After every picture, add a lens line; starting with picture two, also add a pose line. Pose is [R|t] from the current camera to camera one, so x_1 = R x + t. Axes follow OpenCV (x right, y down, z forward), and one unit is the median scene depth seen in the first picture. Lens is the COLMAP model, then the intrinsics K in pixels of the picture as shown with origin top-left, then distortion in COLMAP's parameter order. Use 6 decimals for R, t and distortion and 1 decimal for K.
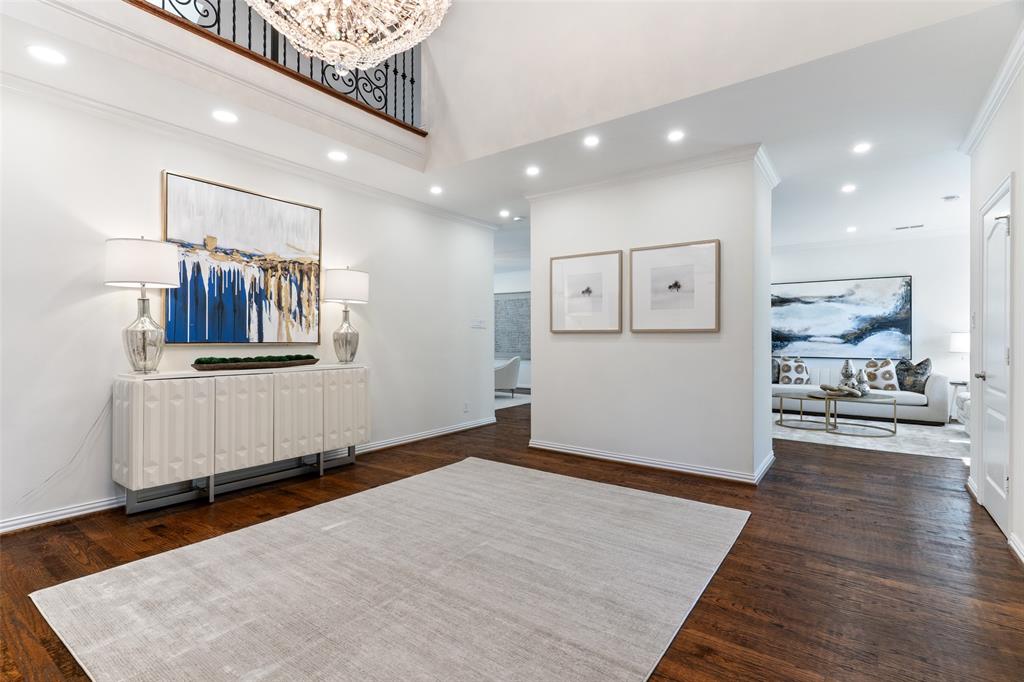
lens RADIAL K [[477.8, 0, 512.0], [0, 477.8, 341.0], [0, 0, 1]] dist [0.000140, -0.000158]
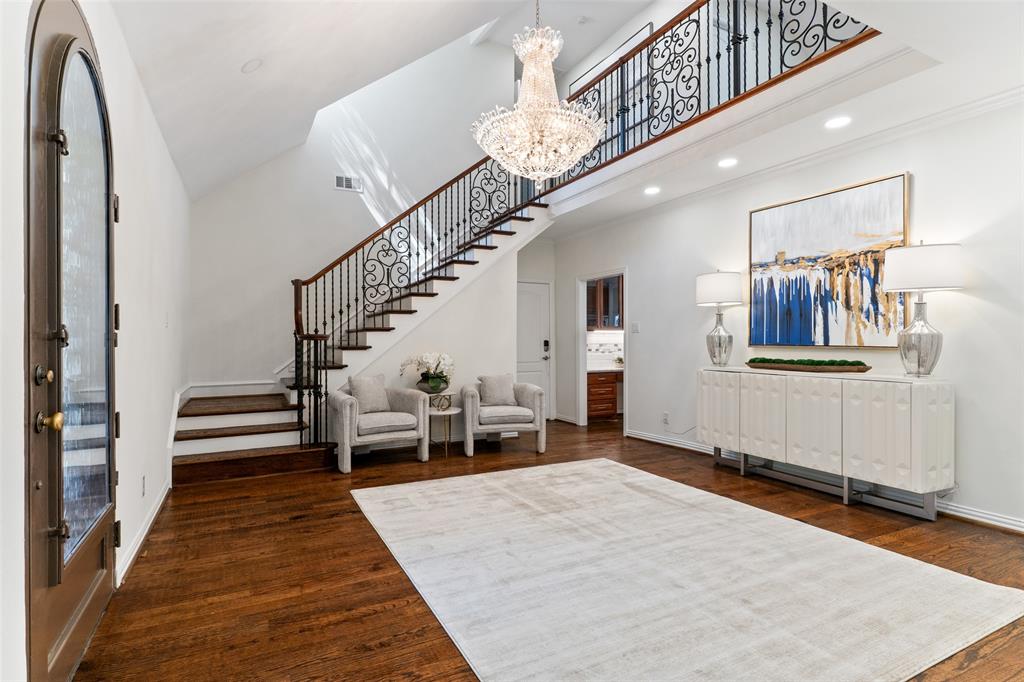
lens RADIAL K [[524.5, 0, 512.0], [0, 524.5, 341.0], [0, 0, 1]] dist [-0.002935, -0.000399]
pose [[-0.446054, -0.000173, -0.895006, 0.715136], [-0.002892, 0.999995, 0.001248, -0.006065], [0.895001, 0.003145, -0.446052, 0.912617]]
